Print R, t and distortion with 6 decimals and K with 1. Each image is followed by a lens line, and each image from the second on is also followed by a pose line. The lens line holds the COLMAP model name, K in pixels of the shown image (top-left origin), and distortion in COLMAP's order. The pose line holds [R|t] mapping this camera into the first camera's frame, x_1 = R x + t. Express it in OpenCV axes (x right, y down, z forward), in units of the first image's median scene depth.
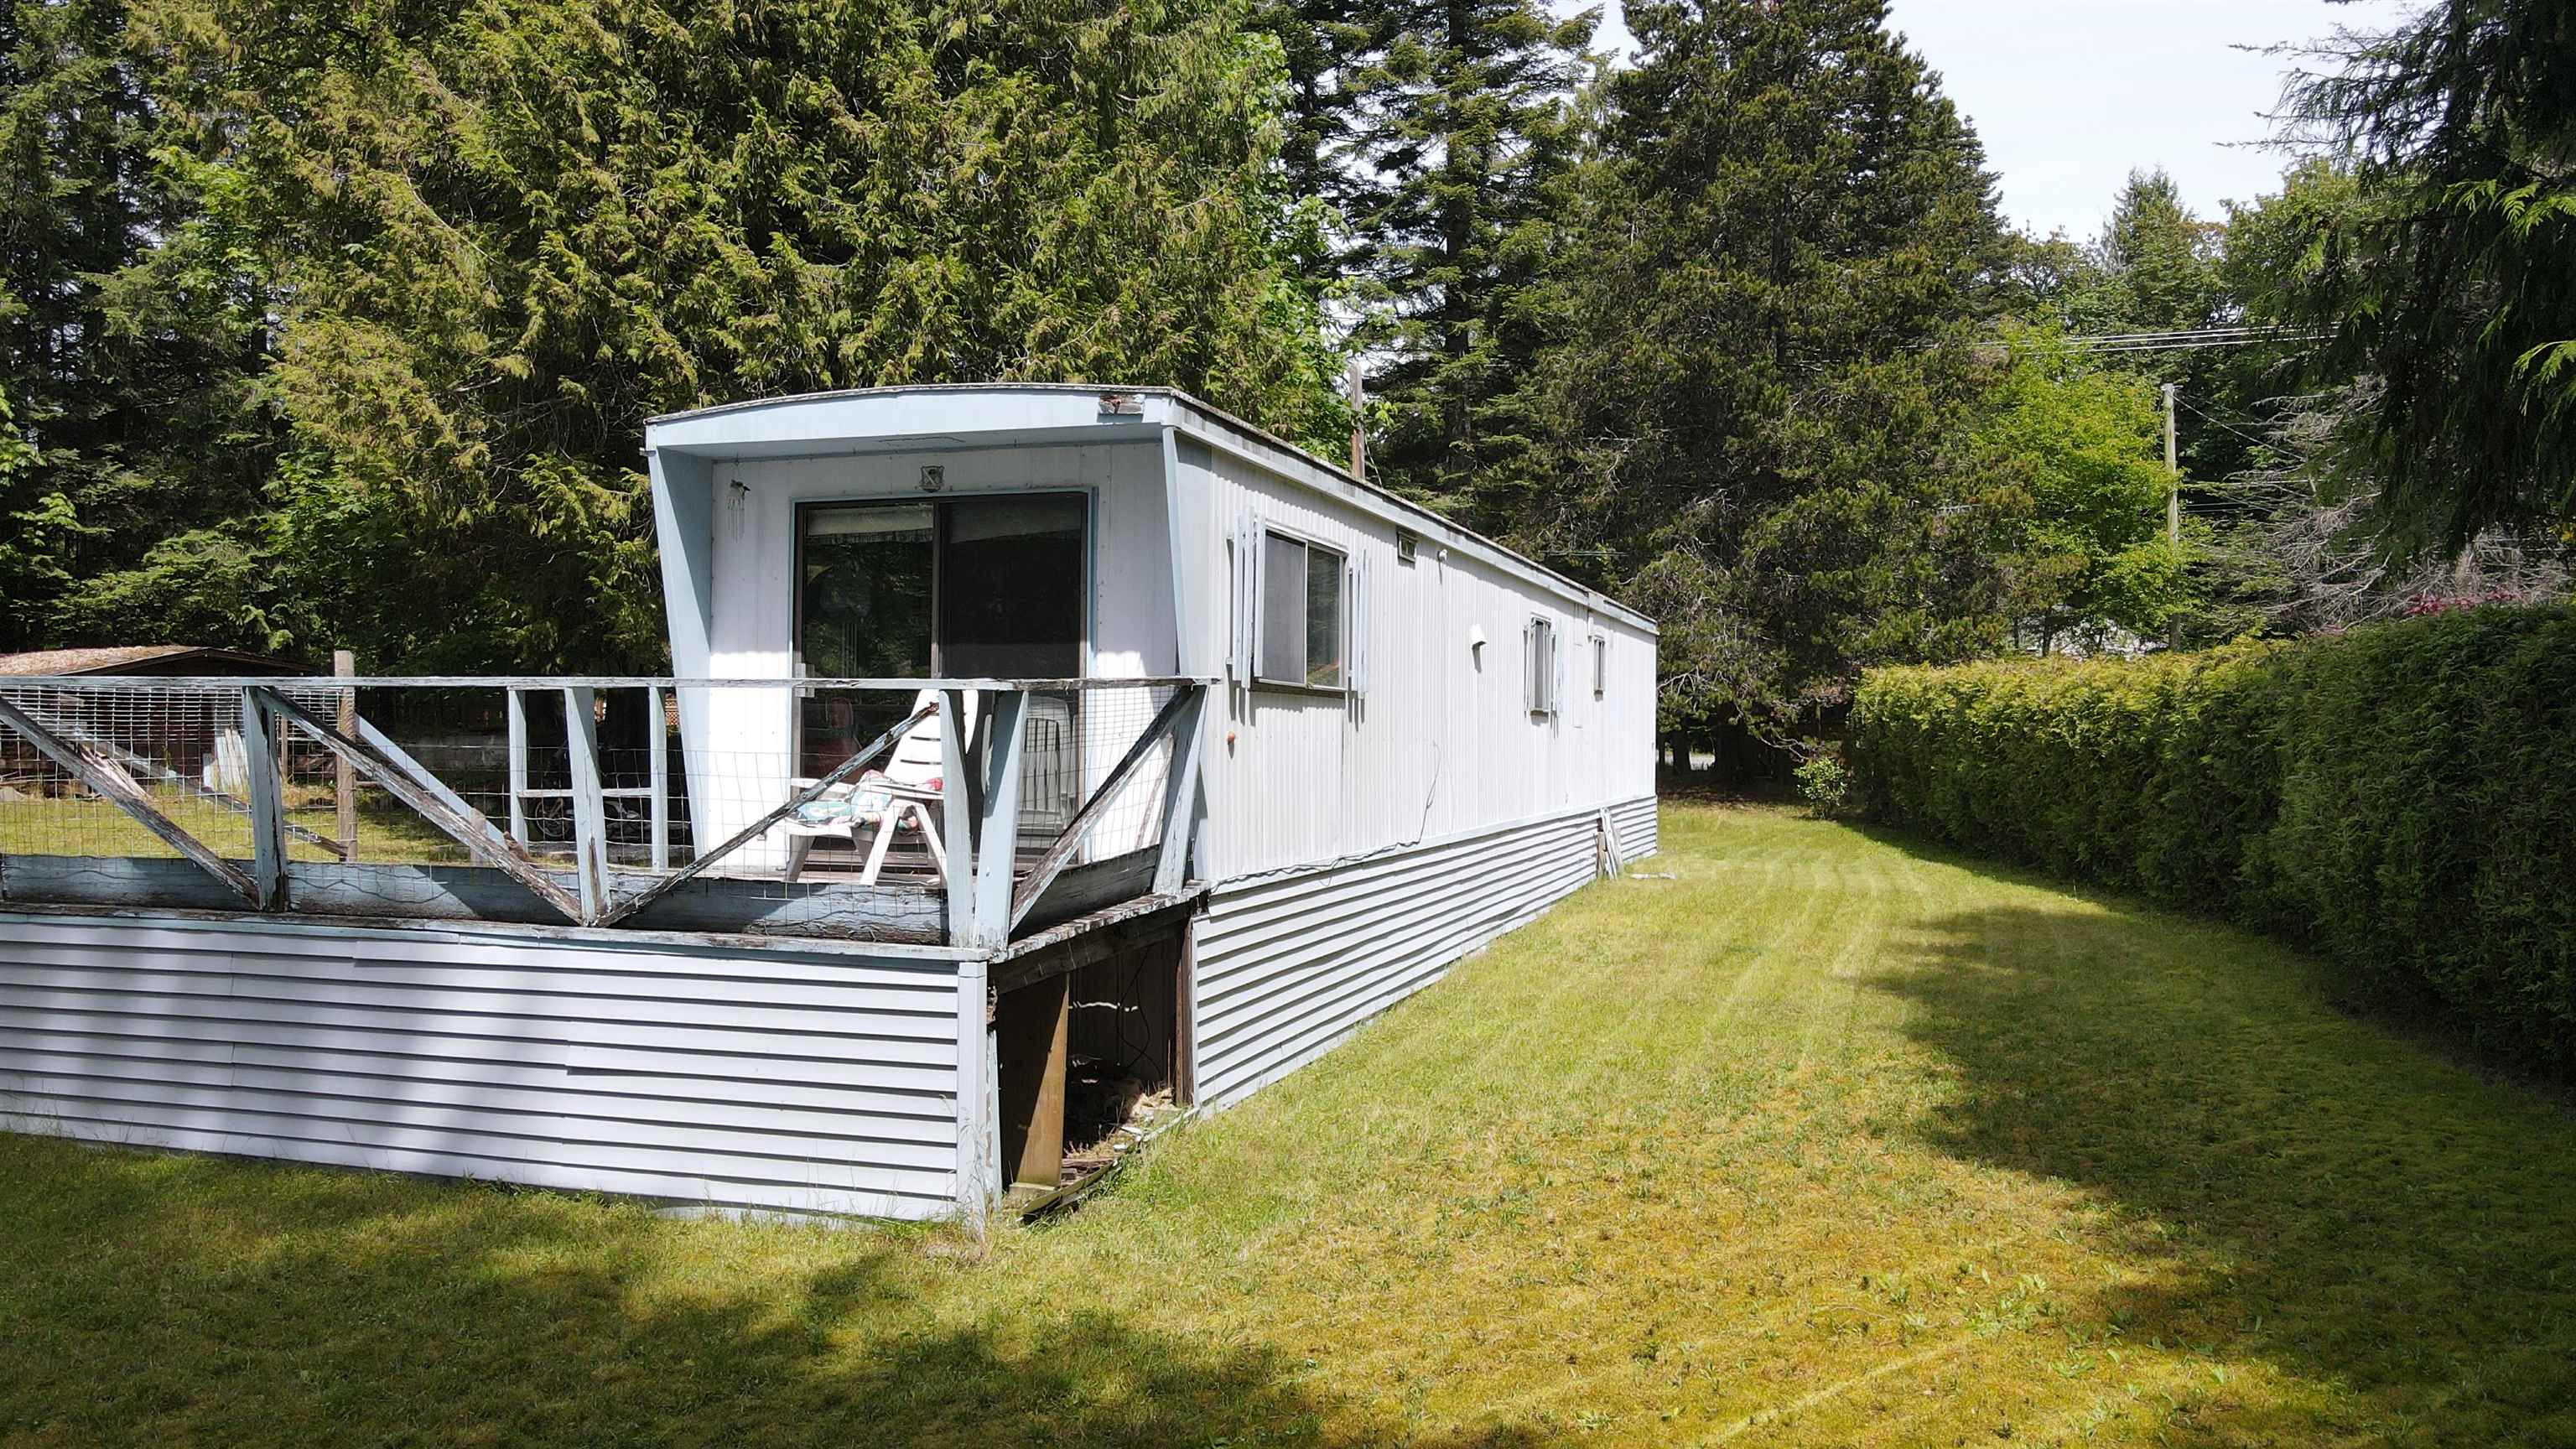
lens RADIAL K [[1892.5, 0, 1242.0], [0, 1892.5, 748.3], [0, 0, 1]] dist [0.008349, 0.020088]
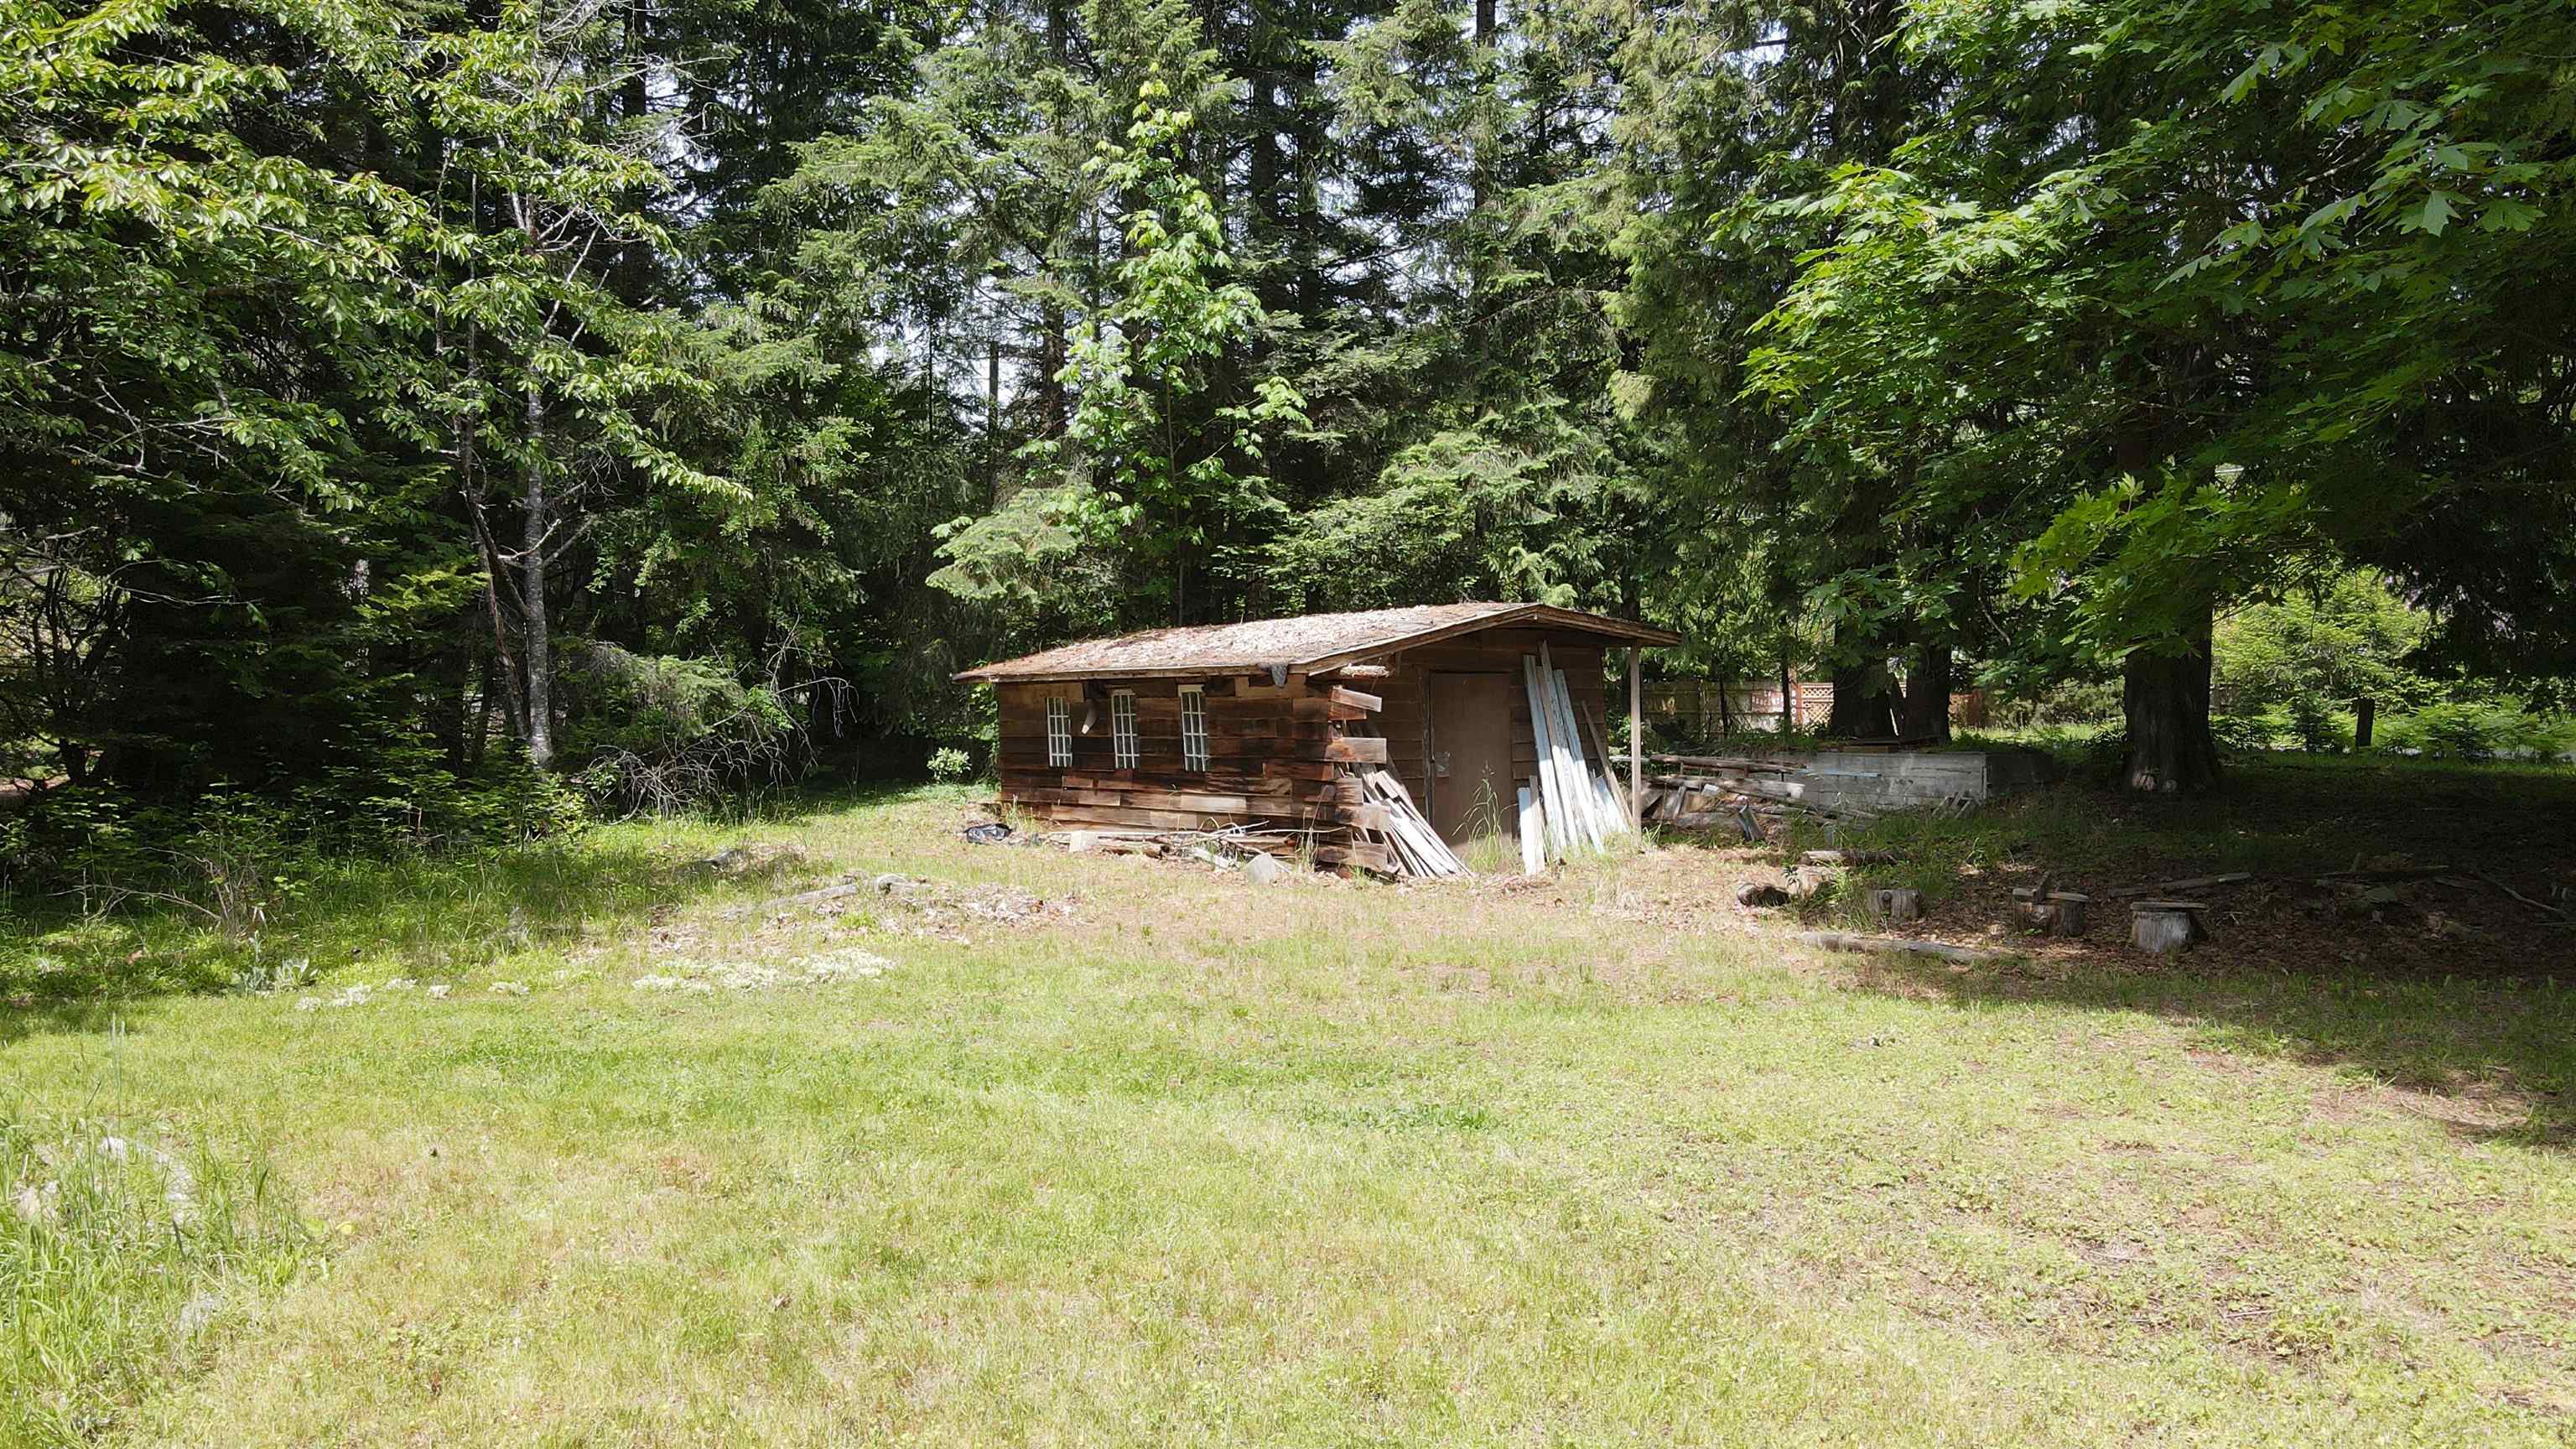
lens RADIAL K [[1892.5, 0, 1273.7], [0, 1892.5, 711.8], [0, 0, 1]] dist [0.008349, 0.020088]
pose [[0.895372, -0.002869, -0.445311, -0.539766], [-0.001701, 0.999950, -0.009861, -0.022436], [0.445317, 0.009587, 0.895322, 0.679824]]
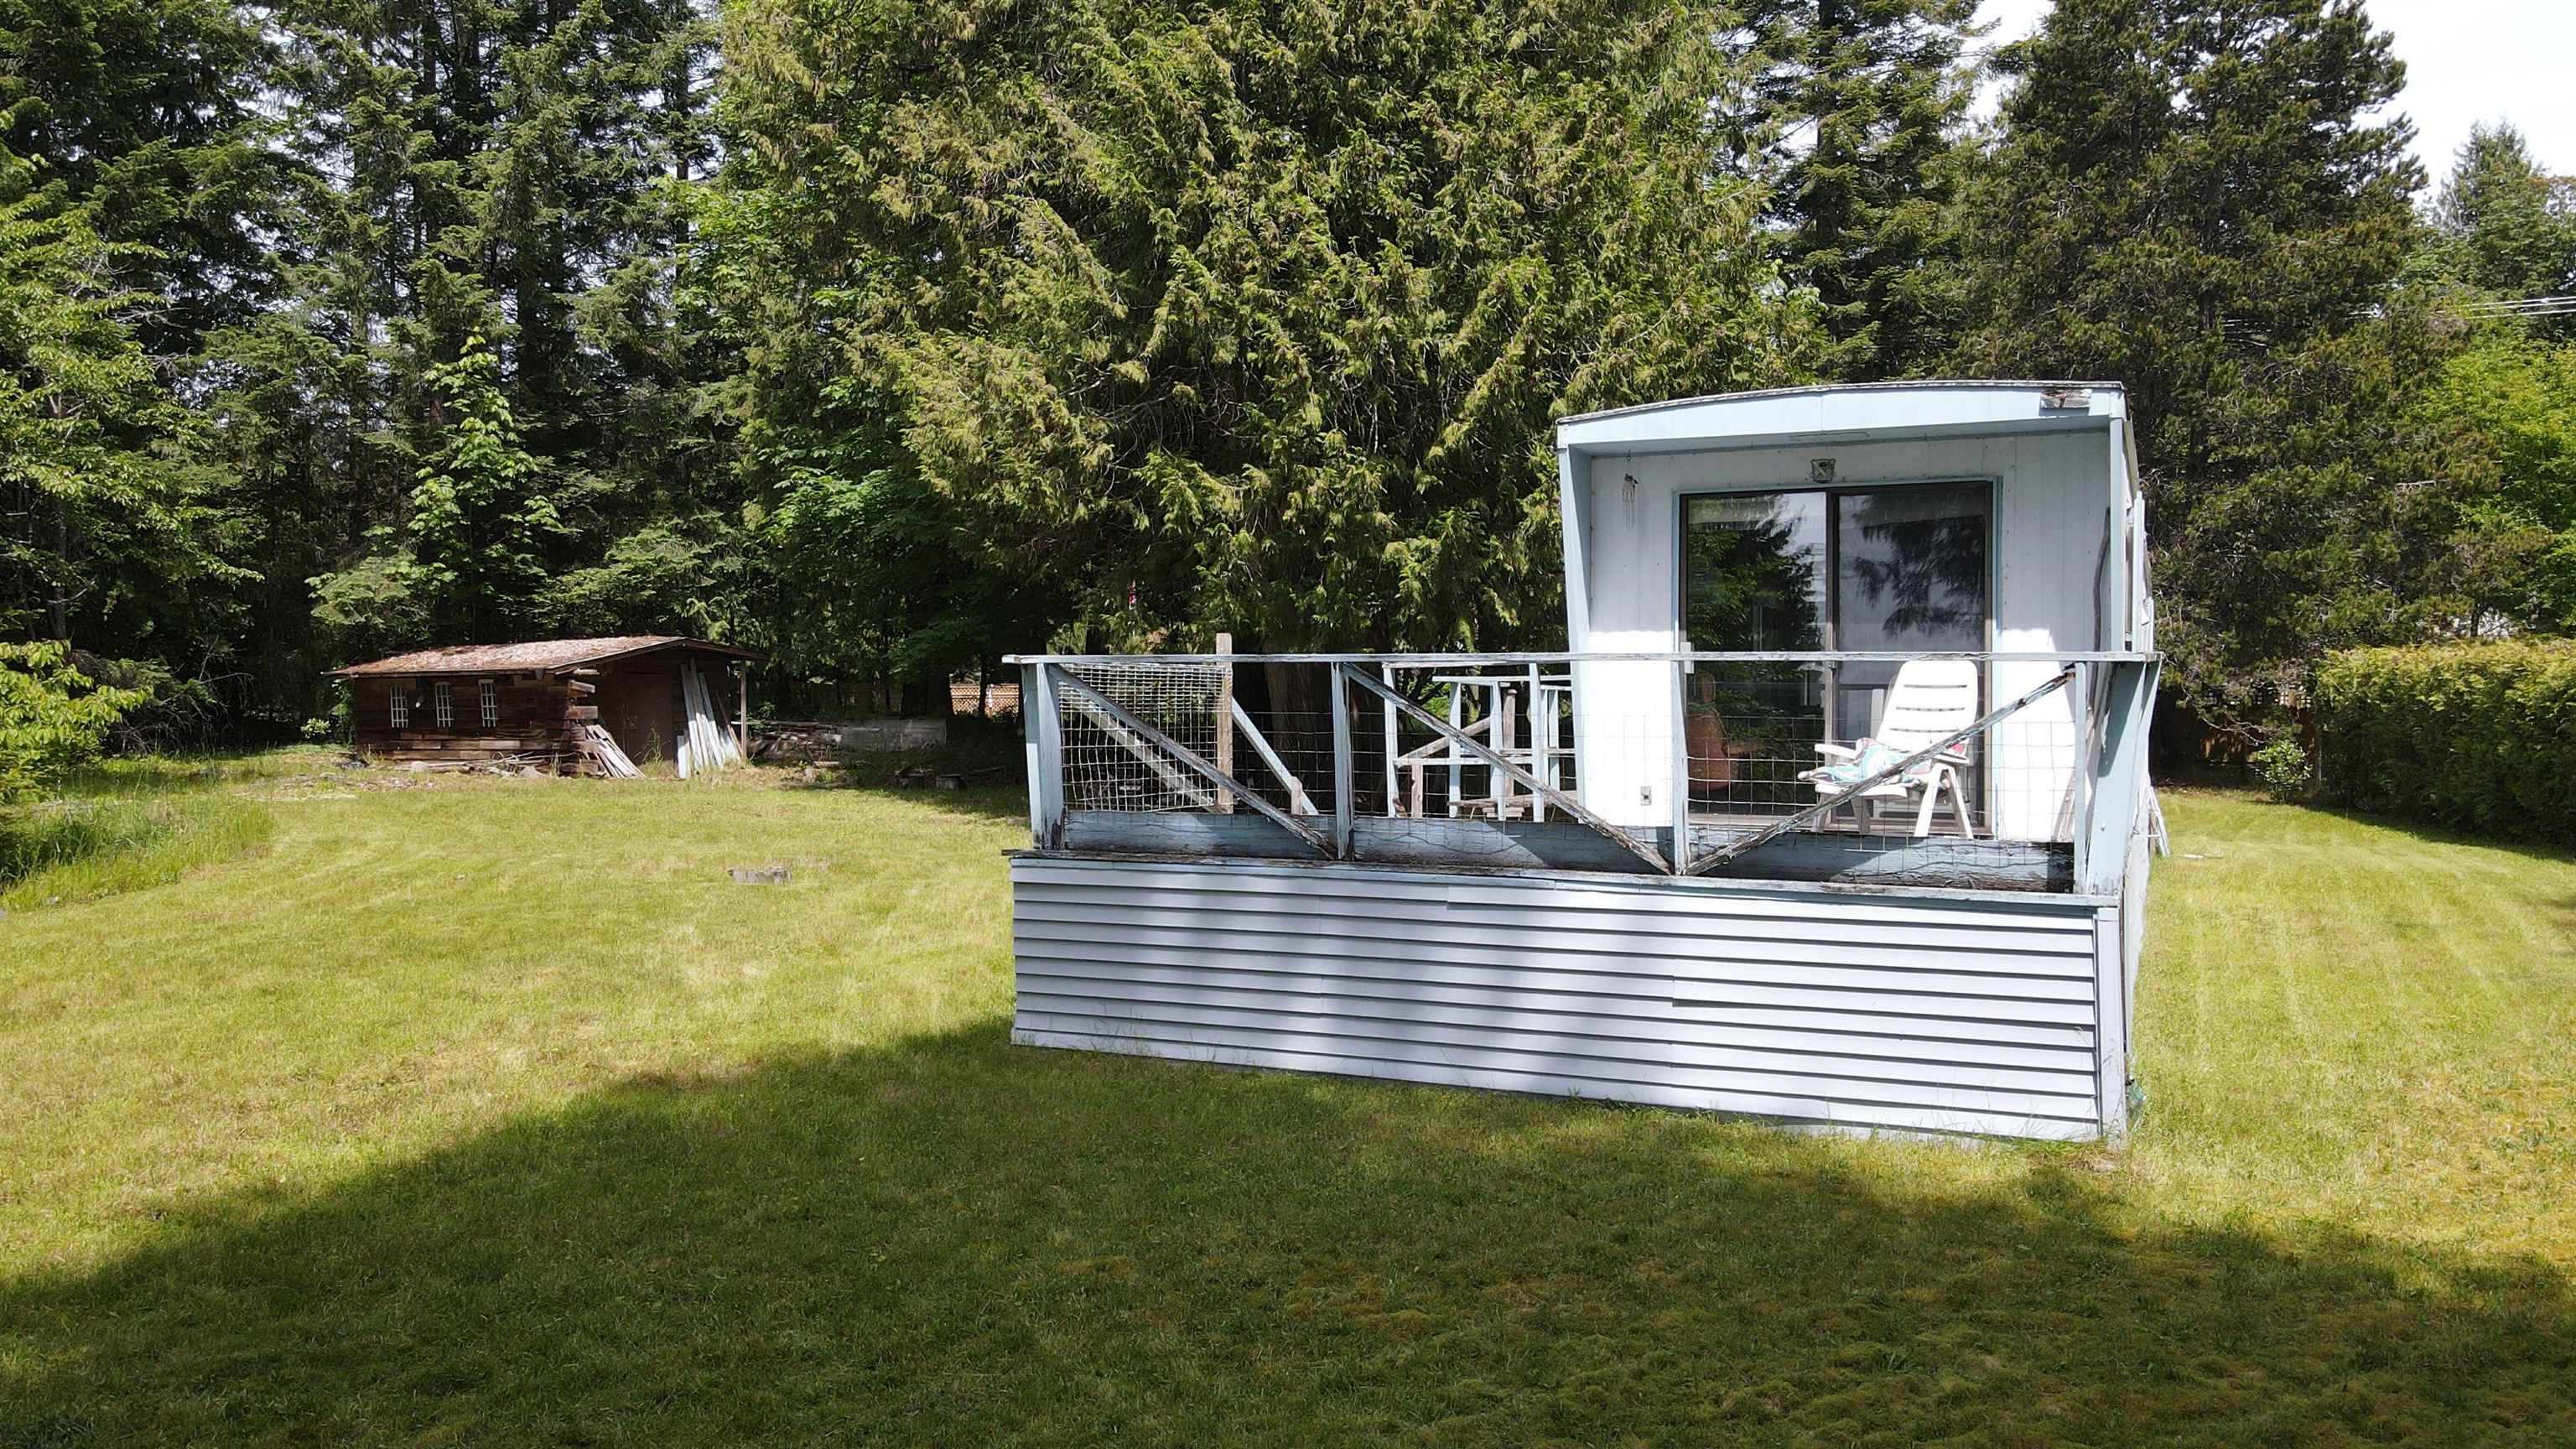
lens RADIAL K [[1892.5, 0, 1241.2], [0, 1892.5, 743.3], [0, 0, 1]] dist [0.008349, 0.020088]
pose [[0.994003, 0.001138, -0.109343, -0.169053], [-0.000772, 0.999994, 0.003389, 0.004463], [0.109346, -0.003284, 0.993998, -0.050019]]
